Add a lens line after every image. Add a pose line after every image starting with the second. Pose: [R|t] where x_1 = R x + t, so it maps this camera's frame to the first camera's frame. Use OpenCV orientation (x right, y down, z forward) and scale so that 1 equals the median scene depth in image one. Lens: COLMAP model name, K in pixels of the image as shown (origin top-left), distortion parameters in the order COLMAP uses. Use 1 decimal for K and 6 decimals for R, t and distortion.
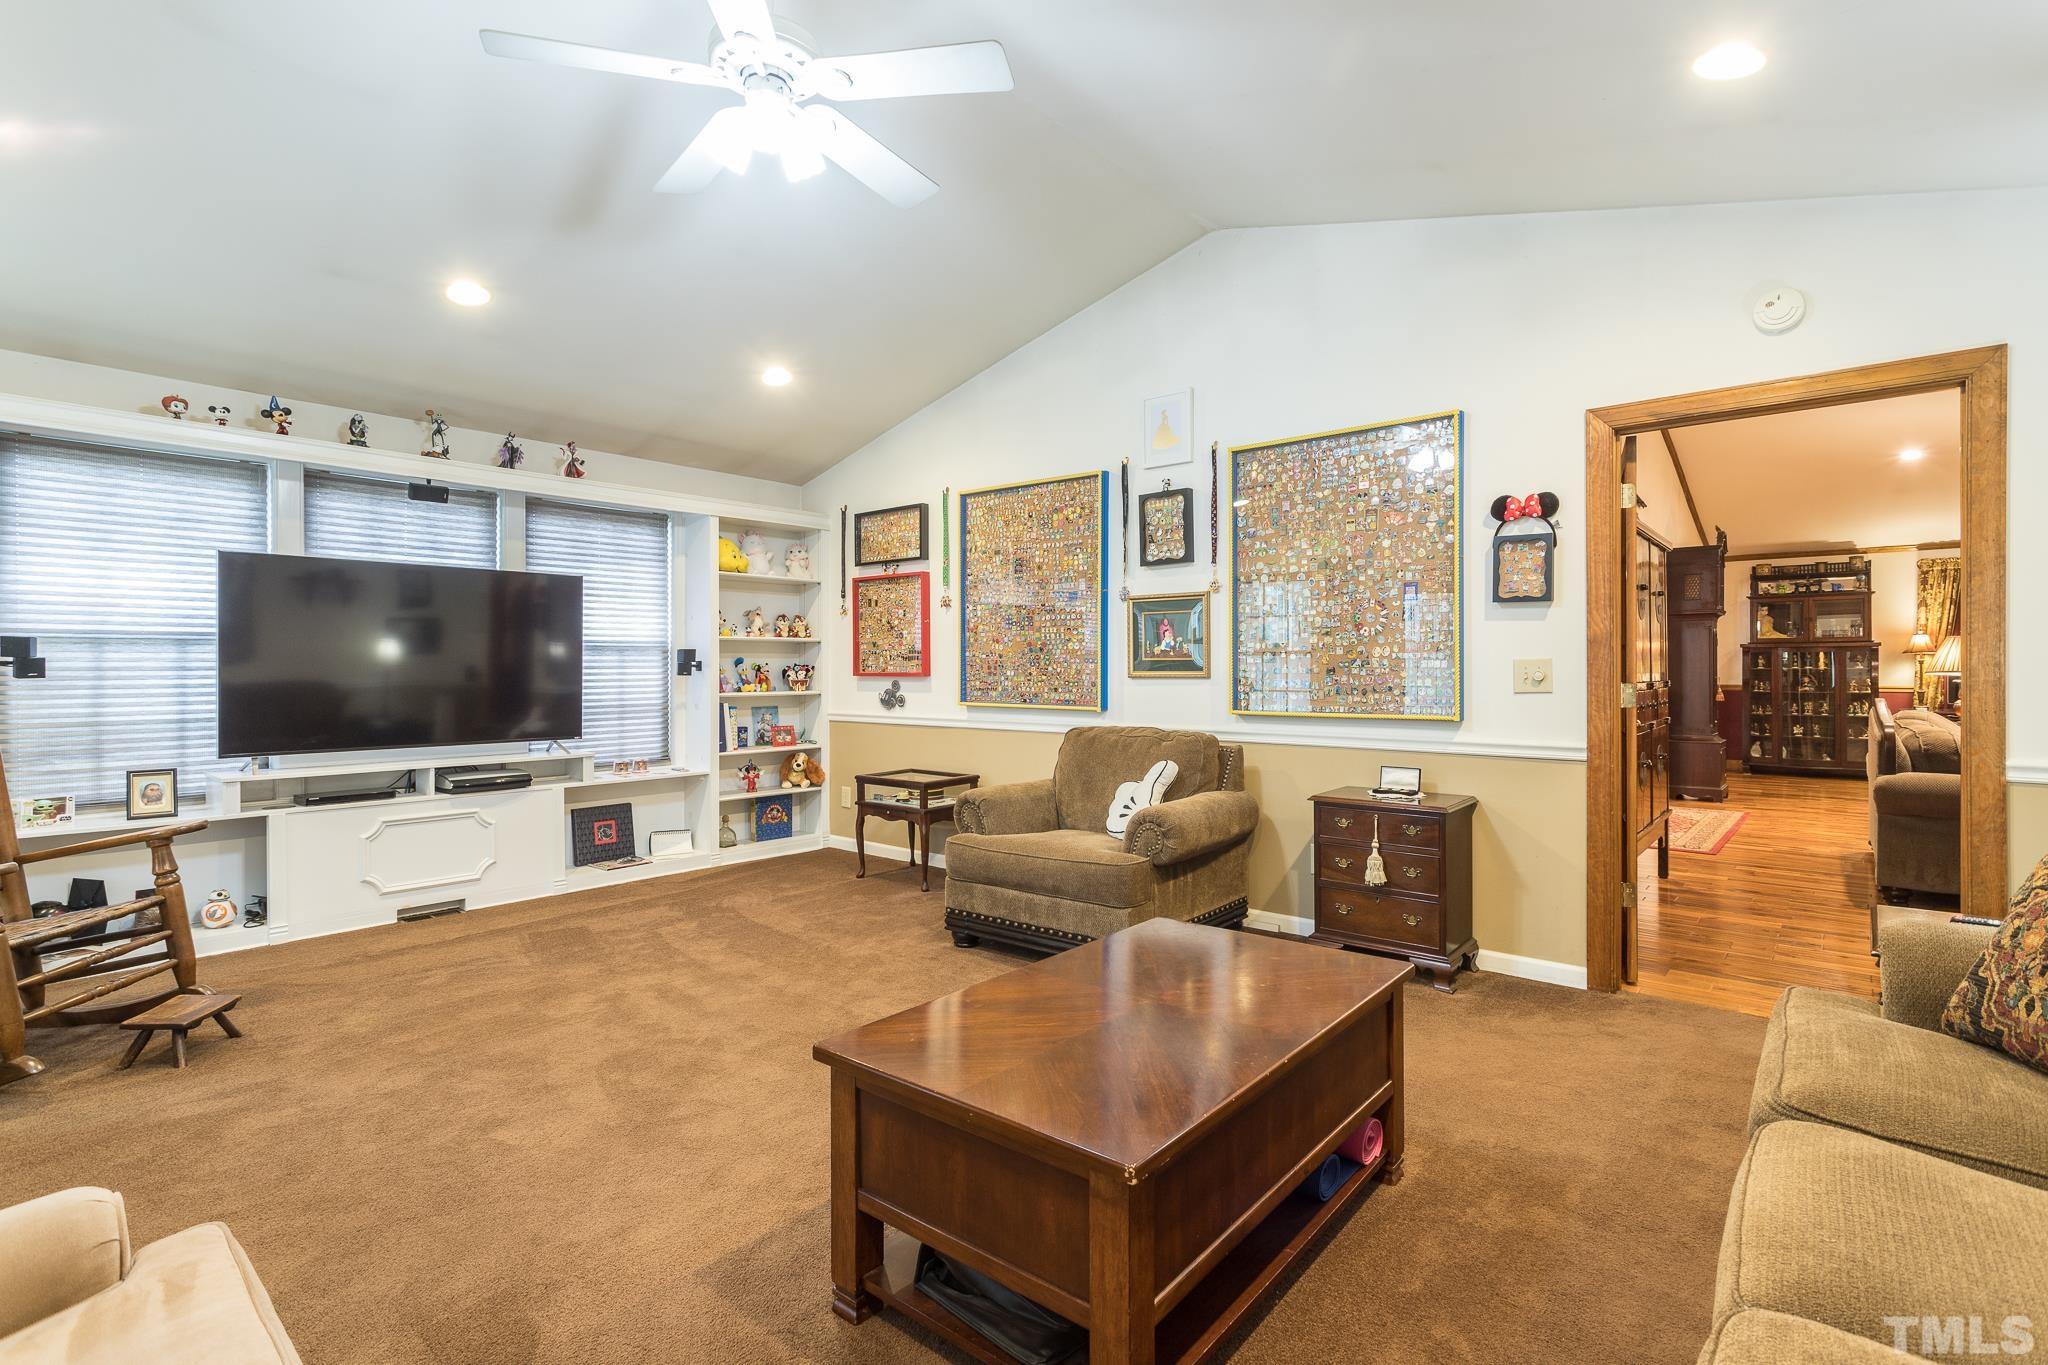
lens RADIAL K [[988.6, 0, 1020.0], [0, 988.6, 666.4], [0, 0, 1]] dist [0.000933, 0.002442]
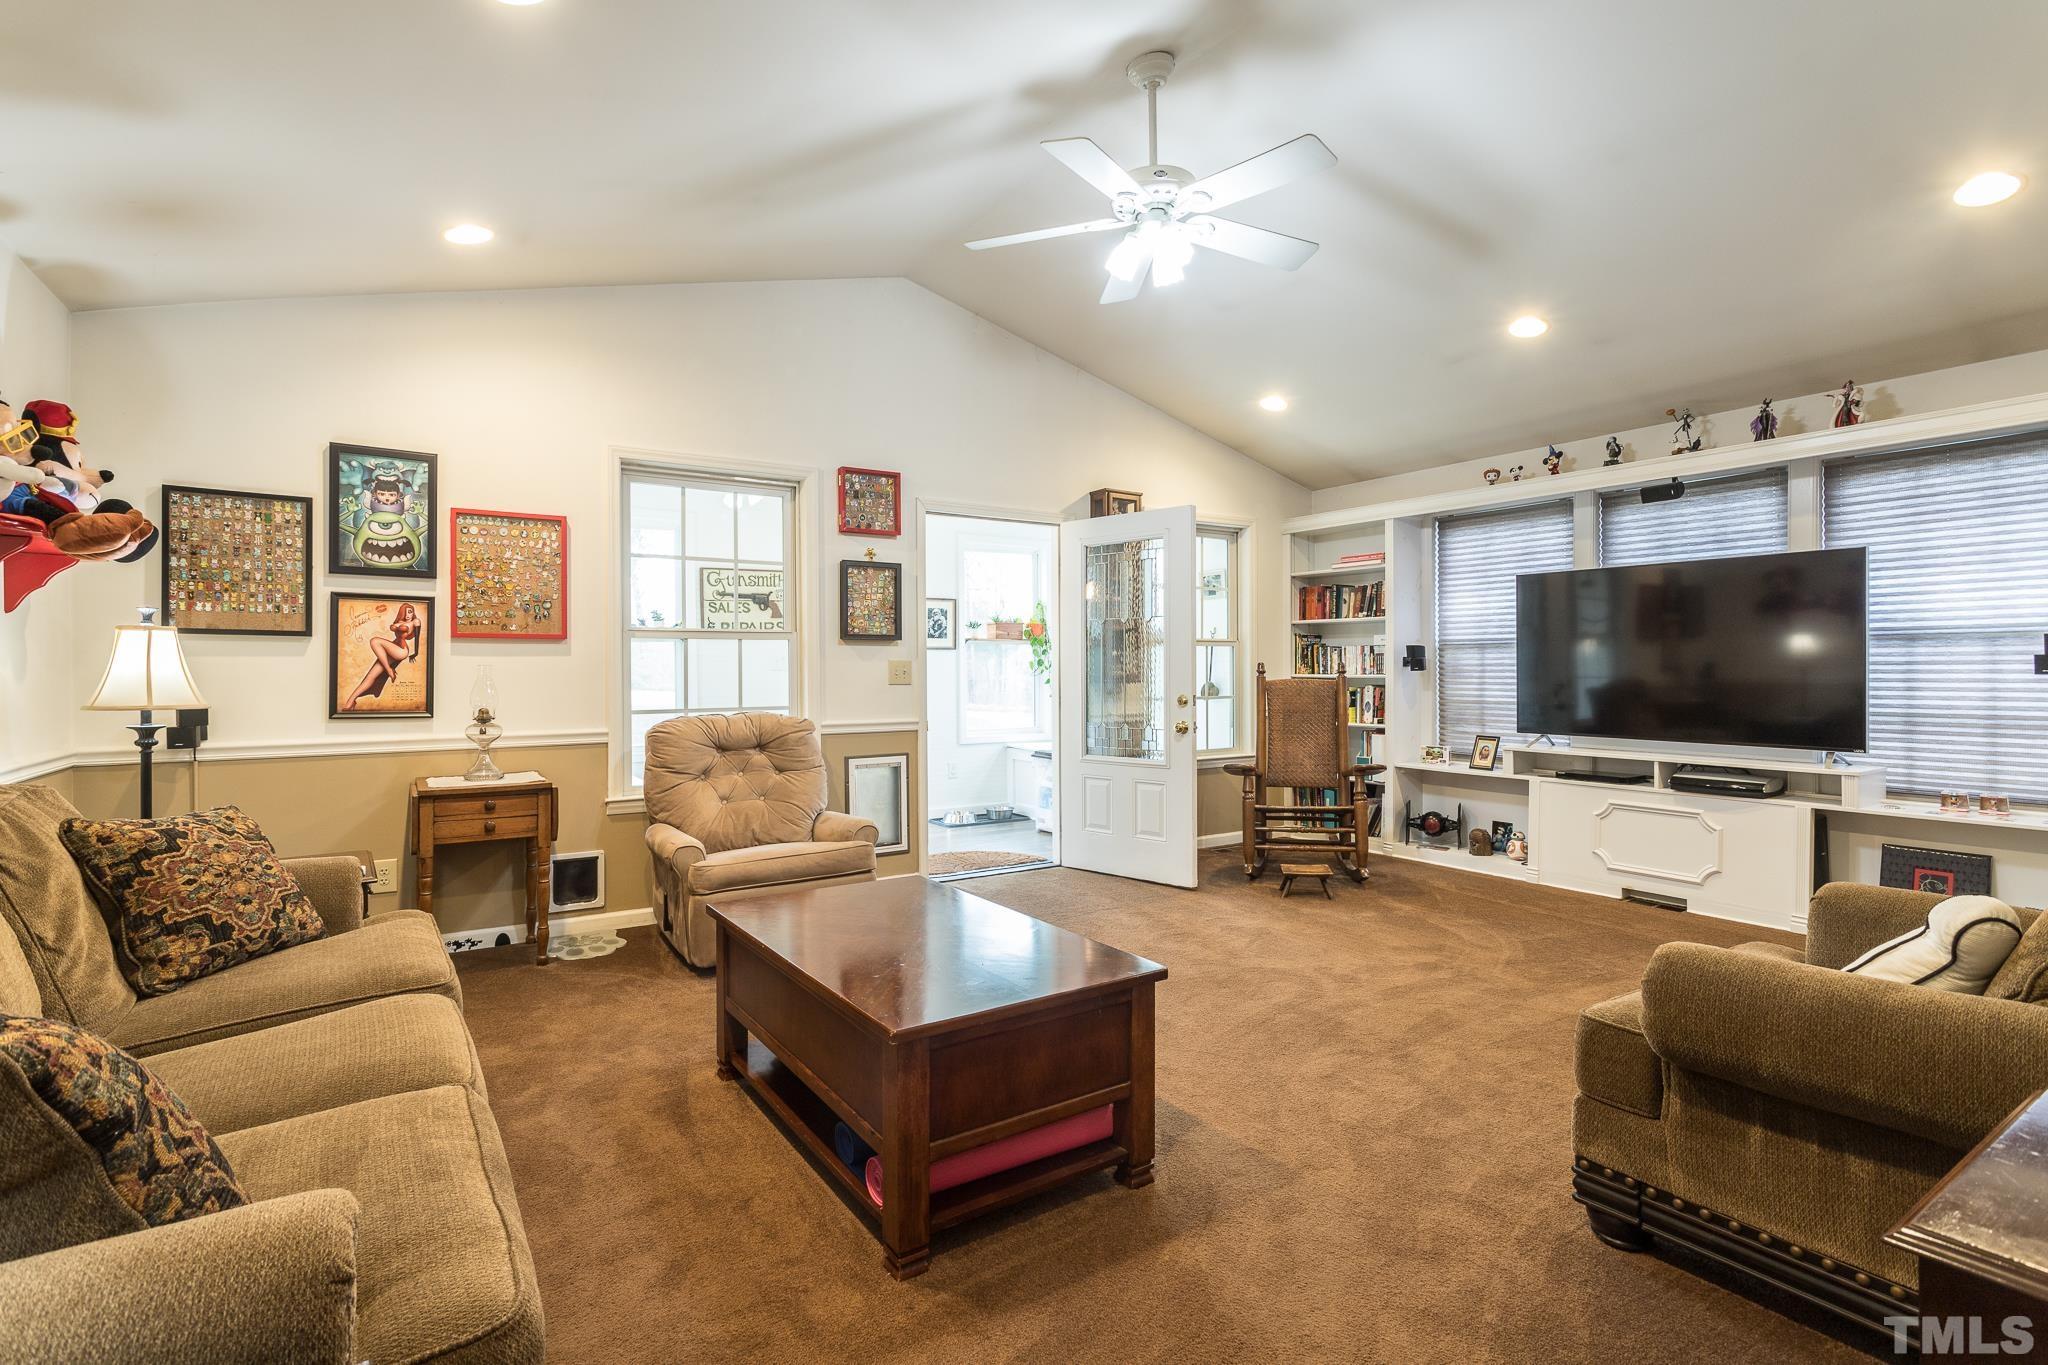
lens RADIAL K [[988.6, 0, 1024.5], [0, 988.6, 678.0], [0, 0, 1]] dist [0.000933, 0.002442]
pose [[-0.292980, 0.013246, -0.956027, 0.578378], [0.003771, 0.999912, 0.012698, 0.000400], [0.956111, 0.000115, -0.293005, 0.673568]]
